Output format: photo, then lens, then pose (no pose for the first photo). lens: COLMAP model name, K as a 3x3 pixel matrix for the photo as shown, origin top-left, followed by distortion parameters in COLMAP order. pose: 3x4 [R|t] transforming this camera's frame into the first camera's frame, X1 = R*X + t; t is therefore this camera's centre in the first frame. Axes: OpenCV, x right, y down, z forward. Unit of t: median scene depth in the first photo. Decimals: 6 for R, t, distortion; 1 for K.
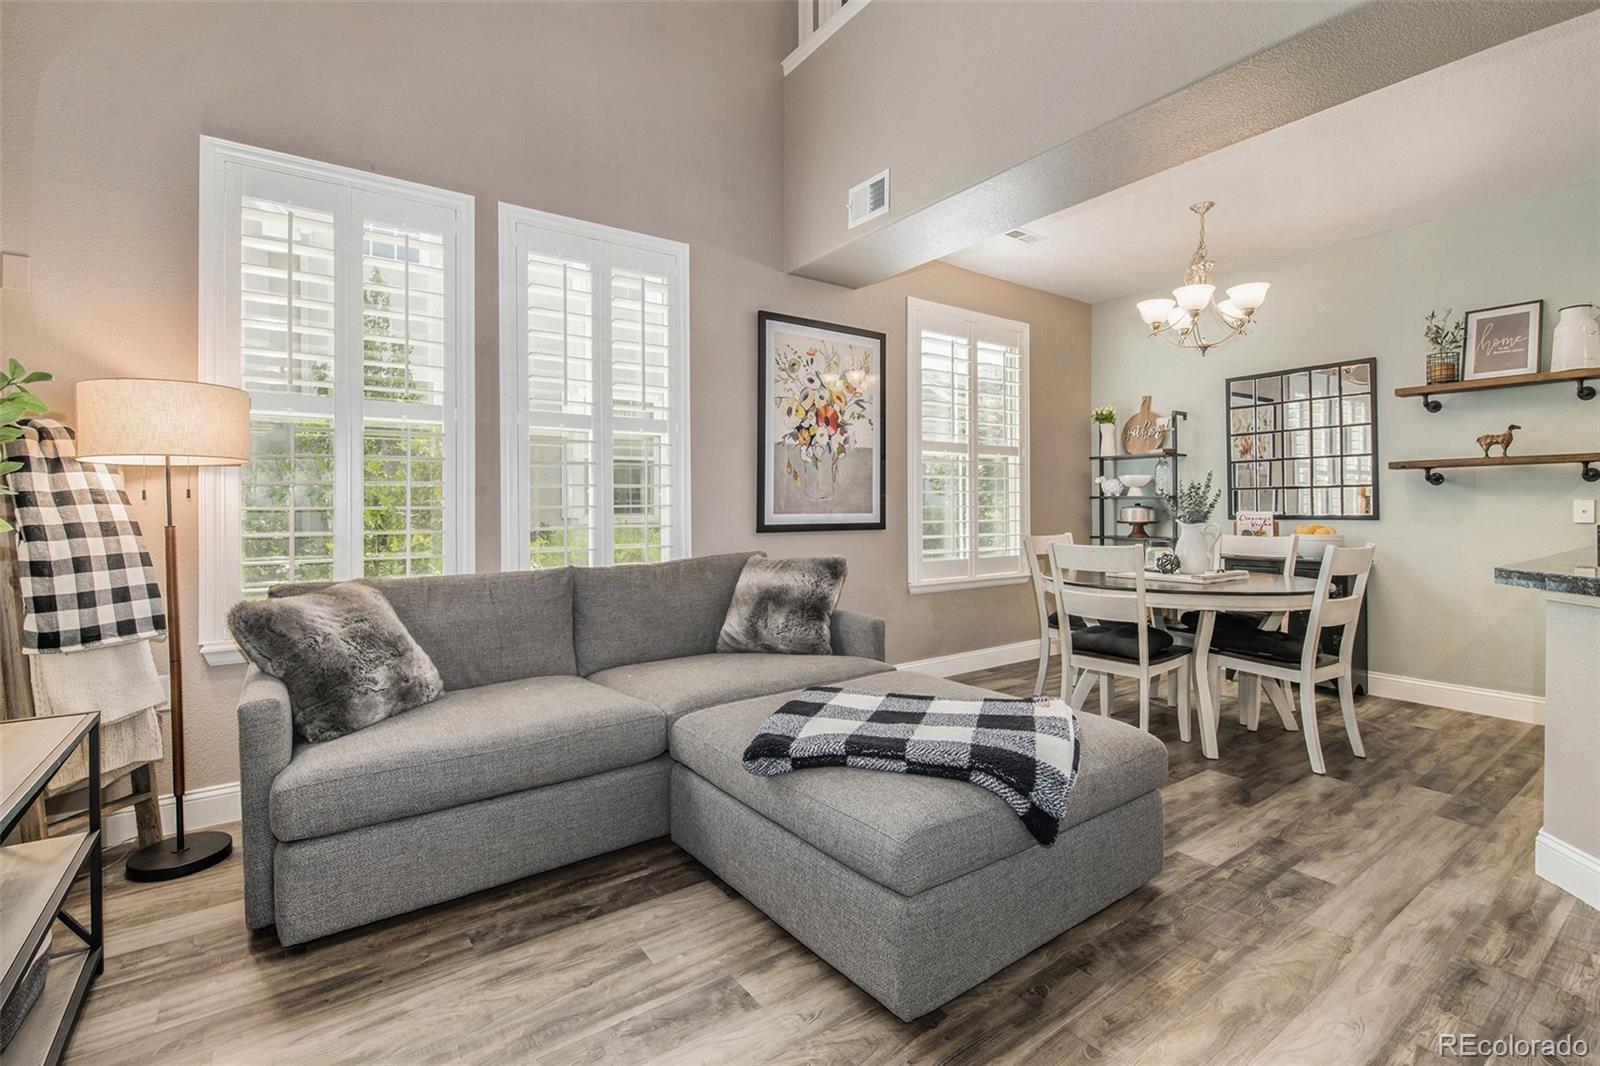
lens RADIAL K [[730.8, 0, 812.3], [0, 730.8, 489.5], [0, 0, 1]] dist [-0.005863, -0.006731]
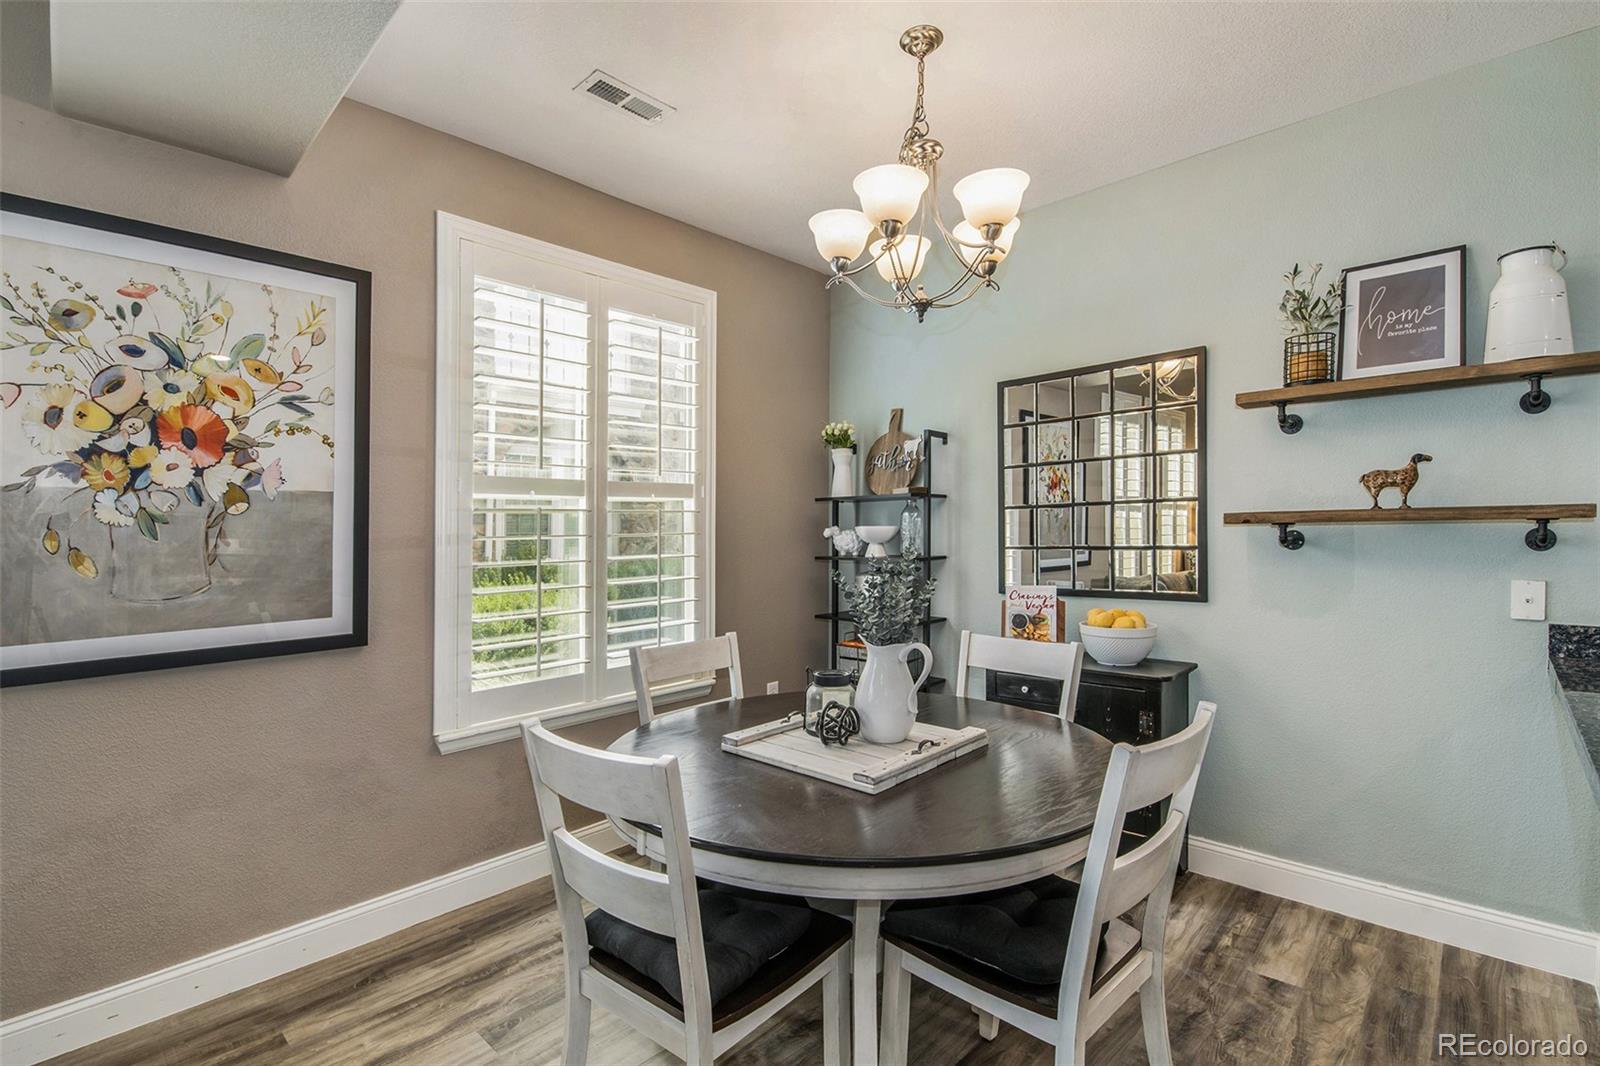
lens RADIAL K [[730.8, 0, 784.1], [0, 730.8, 541.6], [0, 0, 1]] dist [-0.005863, -0.006731]
pose [[0.986254, -0.012887, 0.164735, 0.329043], [0.006928, 0.999302, 0.036696, -0.039924], [-0.165093, -0.035051, 0.985655, 0.459779]]
